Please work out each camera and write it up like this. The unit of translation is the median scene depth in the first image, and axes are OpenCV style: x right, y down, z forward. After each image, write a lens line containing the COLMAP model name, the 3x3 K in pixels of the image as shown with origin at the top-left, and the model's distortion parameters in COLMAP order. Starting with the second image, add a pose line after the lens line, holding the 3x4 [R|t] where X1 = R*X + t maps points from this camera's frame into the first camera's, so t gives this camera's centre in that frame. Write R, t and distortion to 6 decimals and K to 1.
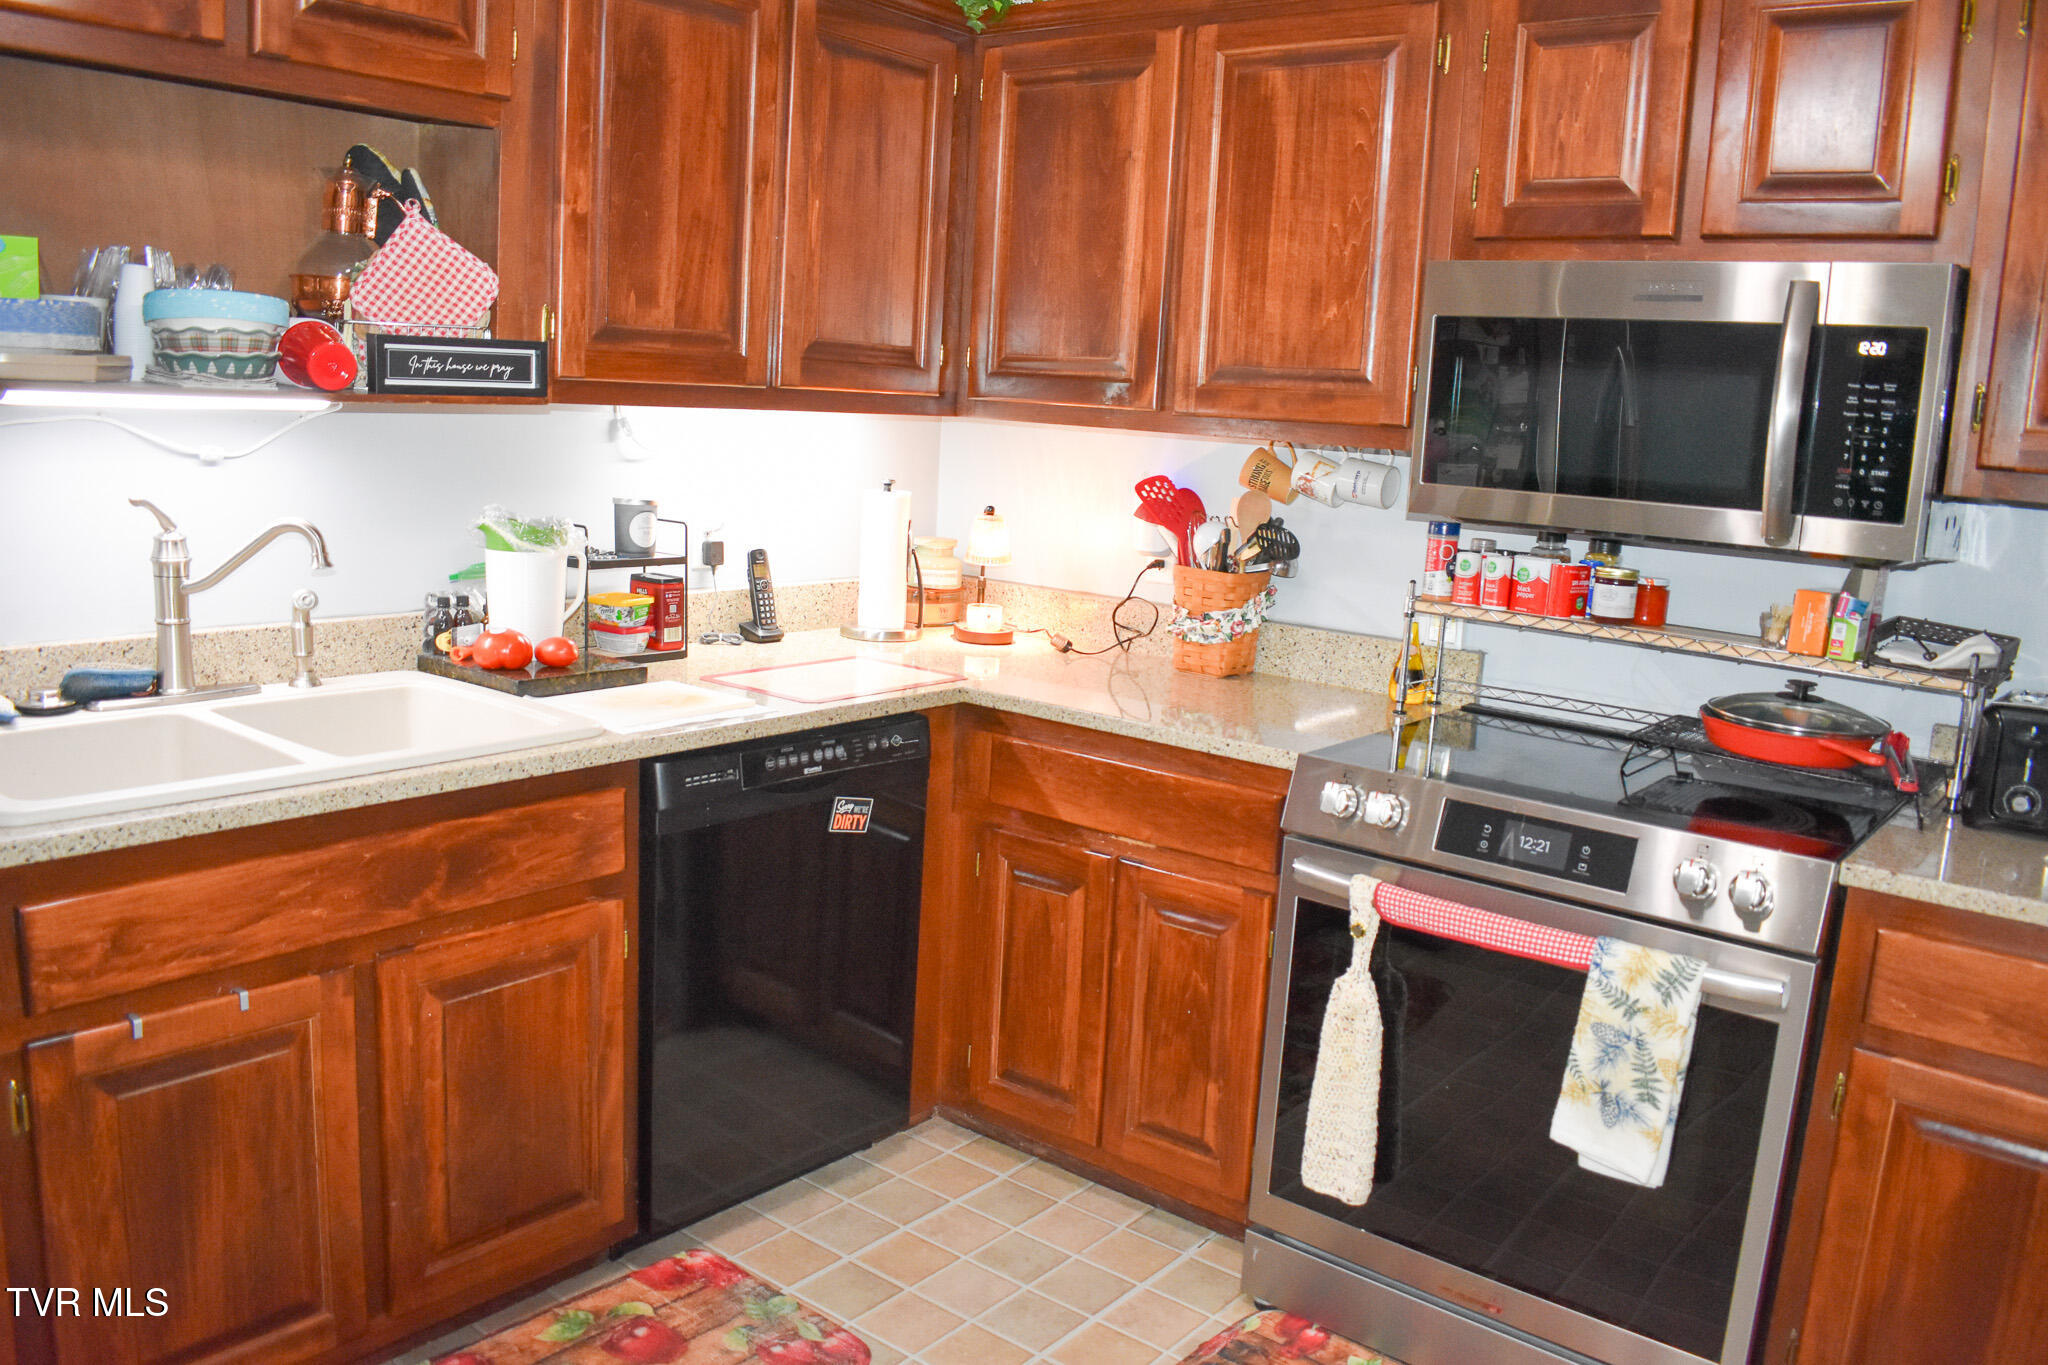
lens RADIAL K [[1602.3, 0, 1031.3], [0, 1602.3, 682.4], [0, 0, 1]] dist [-0.094292, 0.015283]
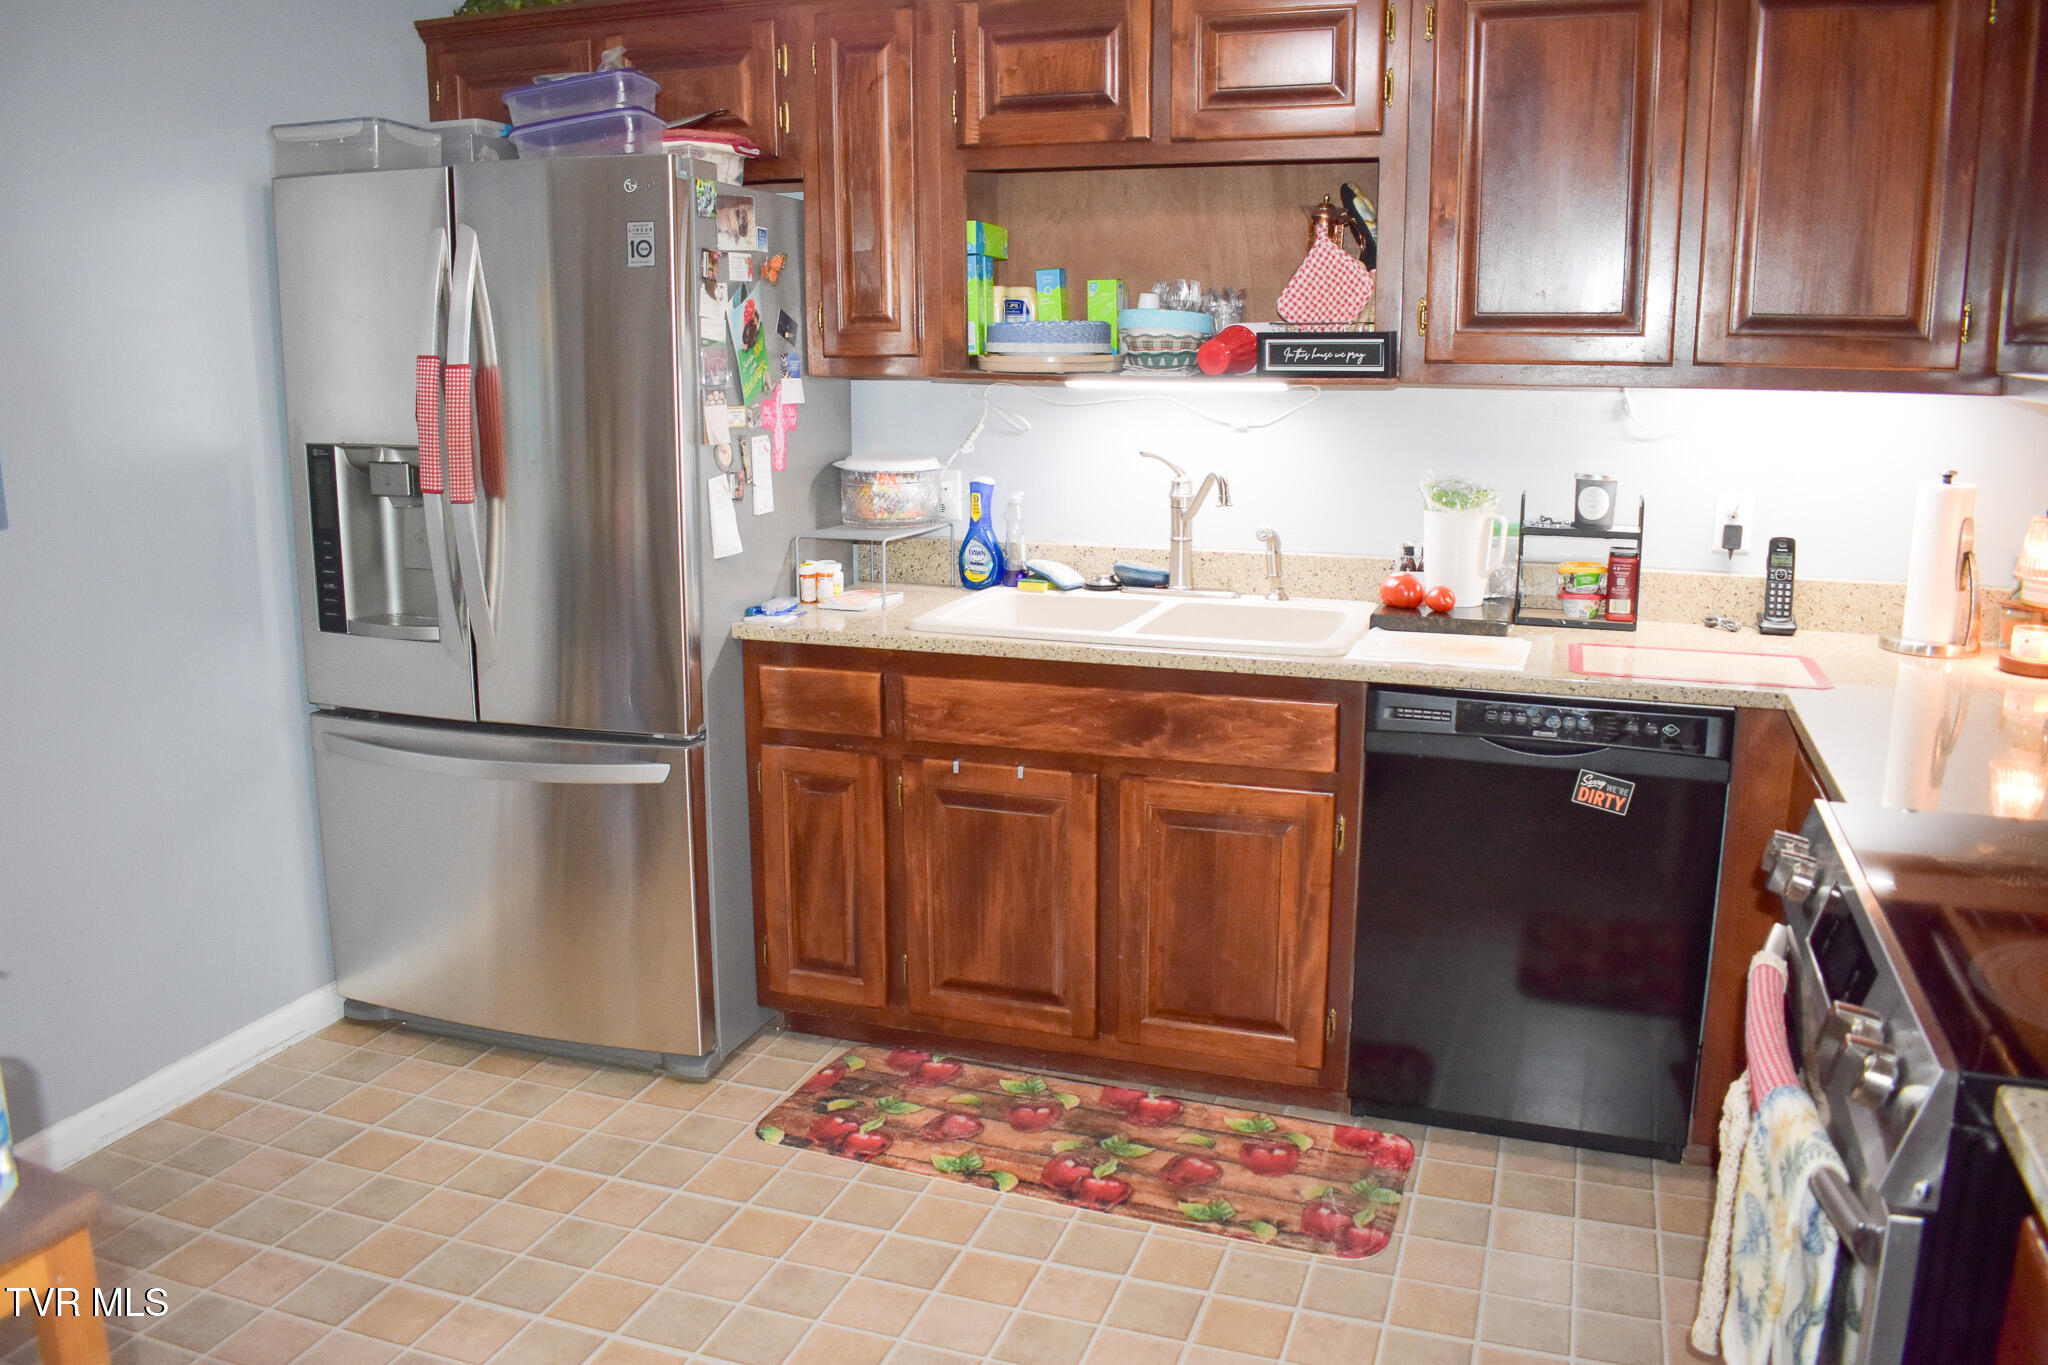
lens RADIAL K [[1602.3, 0, 1031.3], [0, 1602.3, 682.4], [0, 0, 1]] dist [-0.094292, 0.015283]
pose [[0.328750, 0.143373, -0.933471, 0.799291], [-0.147222, 0.984106, 0.099301, -0.035132], [0.932871, 0.104782, 0.344633, 0.377542]]
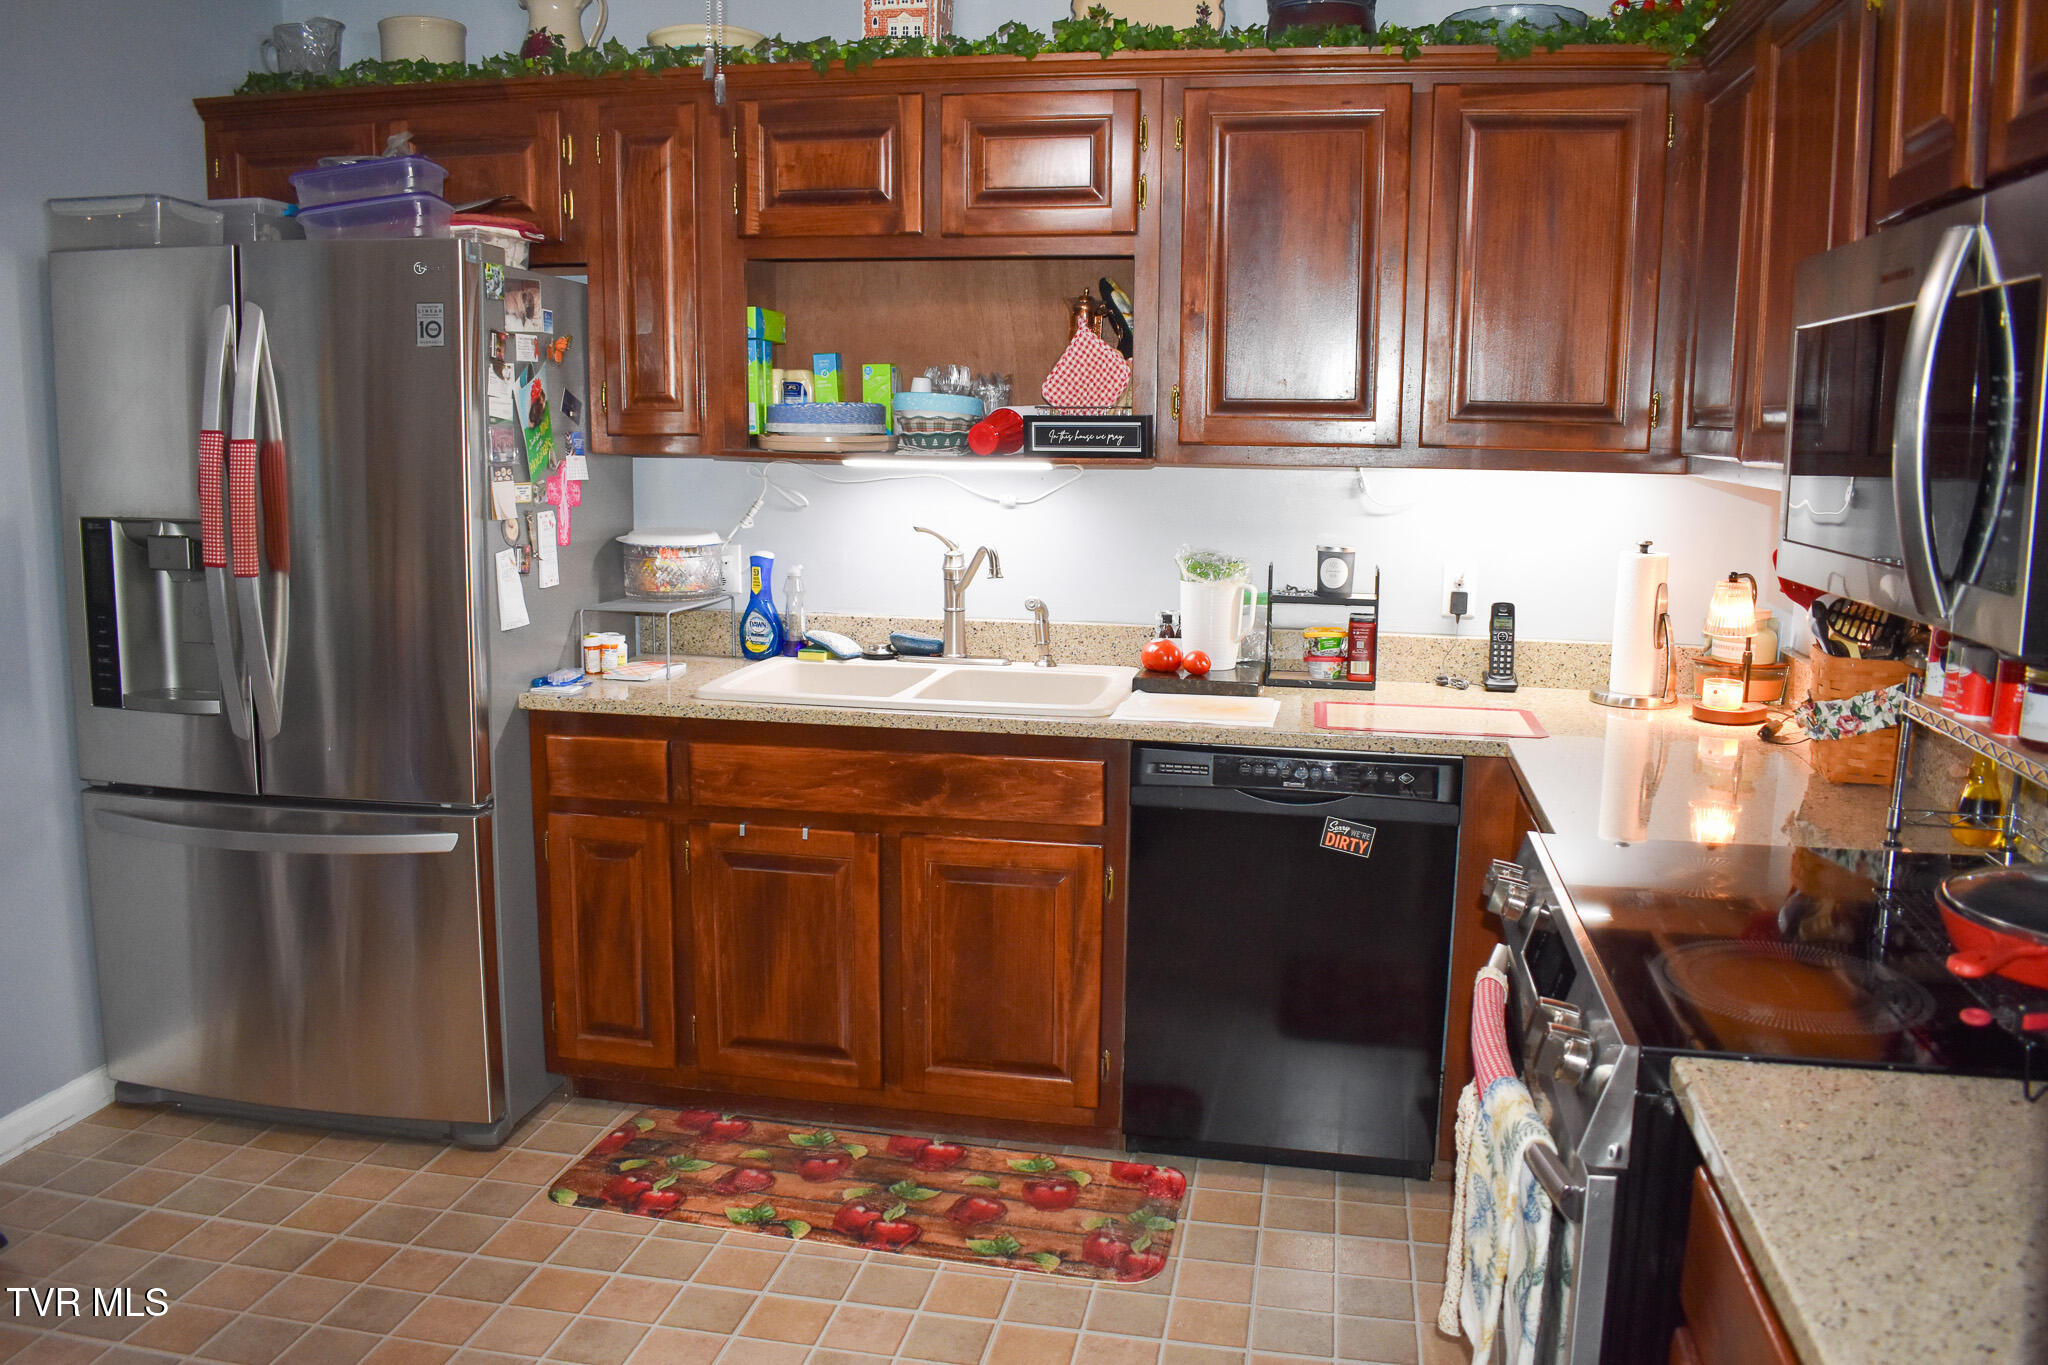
lens RADIAL K [[1602.3, 0, 1031.3], [0, 1602.3, 682.4], [0, 0, 1]] dist [-0.094292, 0.015283]
pose [[0.462714, 0.094059, -0.881503, 0.859806], [-0.141813, 0.989404, 0.031132, -0.028213], [0.875091, 0.110603, 0.471150, 0.342077]]
